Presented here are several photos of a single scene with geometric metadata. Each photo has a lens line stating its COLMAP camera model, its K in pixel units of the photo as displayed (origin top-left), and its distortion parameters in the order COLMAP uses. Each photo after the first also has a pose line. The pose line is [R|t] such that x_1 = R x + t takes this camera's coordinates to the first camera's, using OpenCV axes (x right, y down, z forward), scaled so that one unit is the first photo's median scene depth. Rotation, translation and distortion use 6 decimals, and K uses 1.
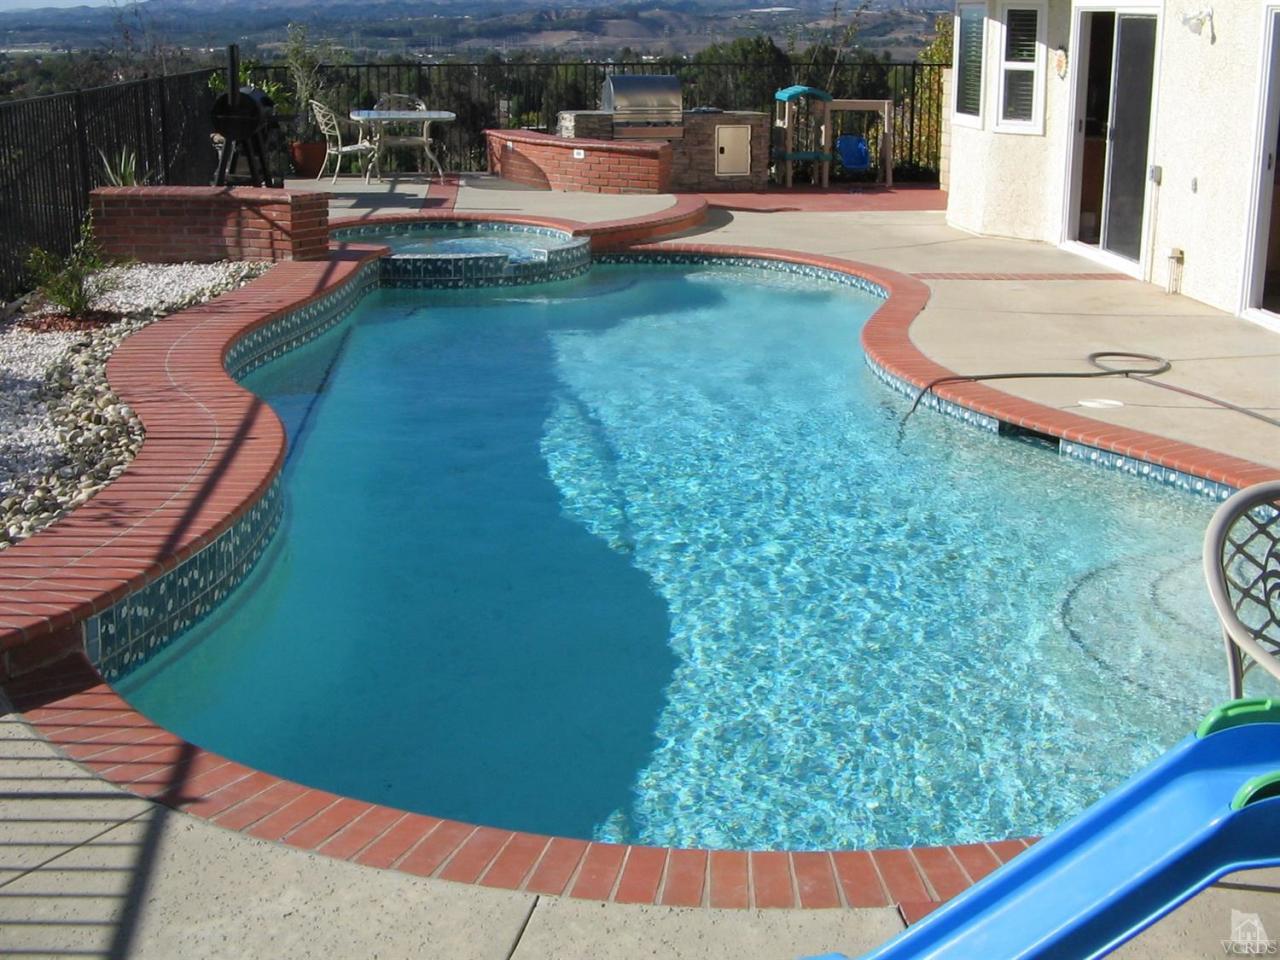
lens RADIAL K [[1668.8, 0, 640.0], [0, 1668.8, 480.0], [0, 0, 1]] dist [-0.147396, -0.008178]
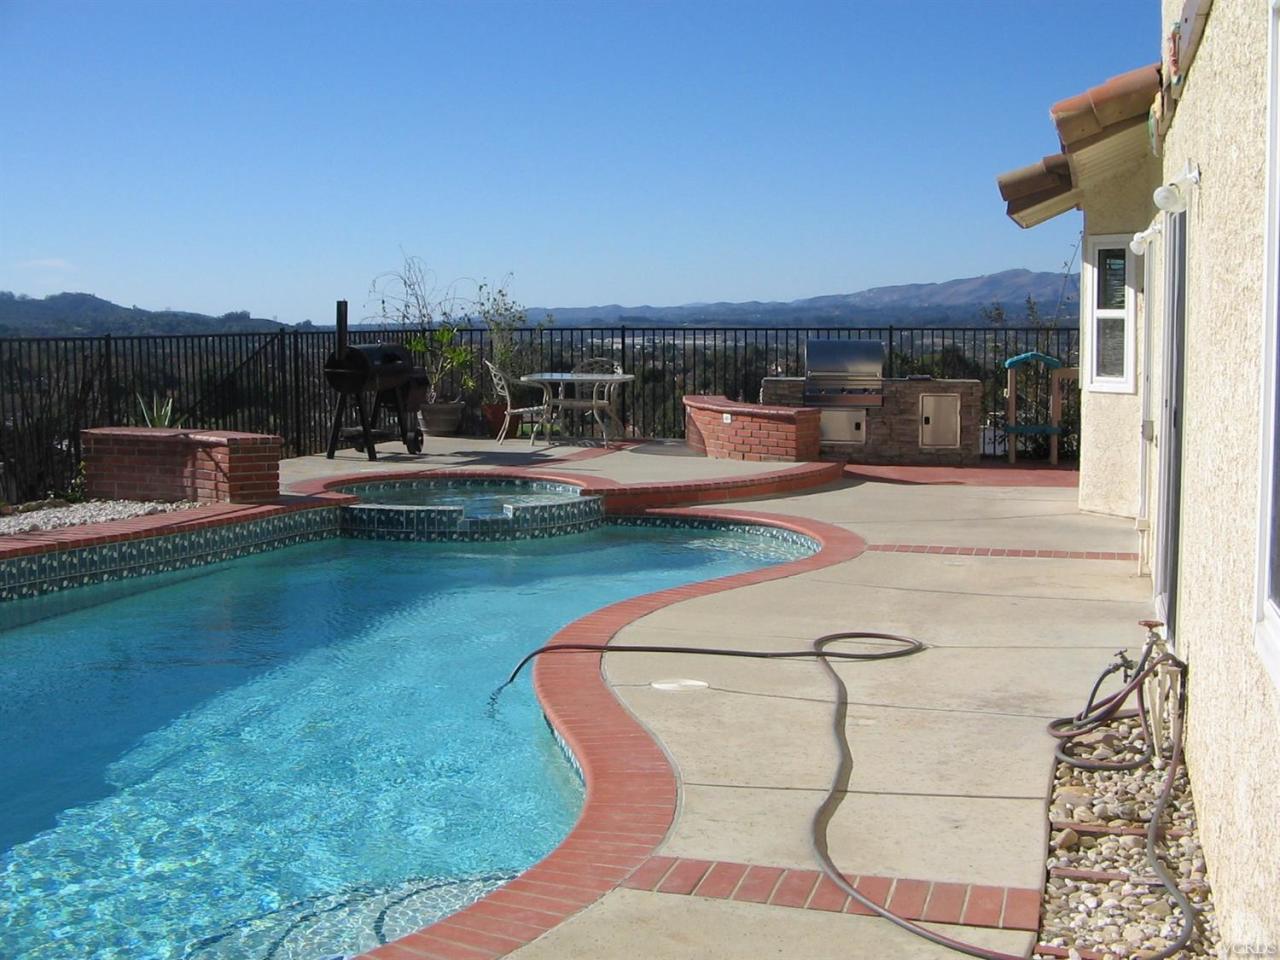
lens RADIAL K [[1668.8, 0, 640.0], [0, 1668.8, 480.0], [0, 0, 1]] dist [-0.147396, -0.008178]
pose [[0.931159, 0.027451, -0.363579, 0.327548], [-0.090197, 0.983512, -0.156745, -0.010181], [0.353281, 0.178749, 0.918282, 0.141977]]
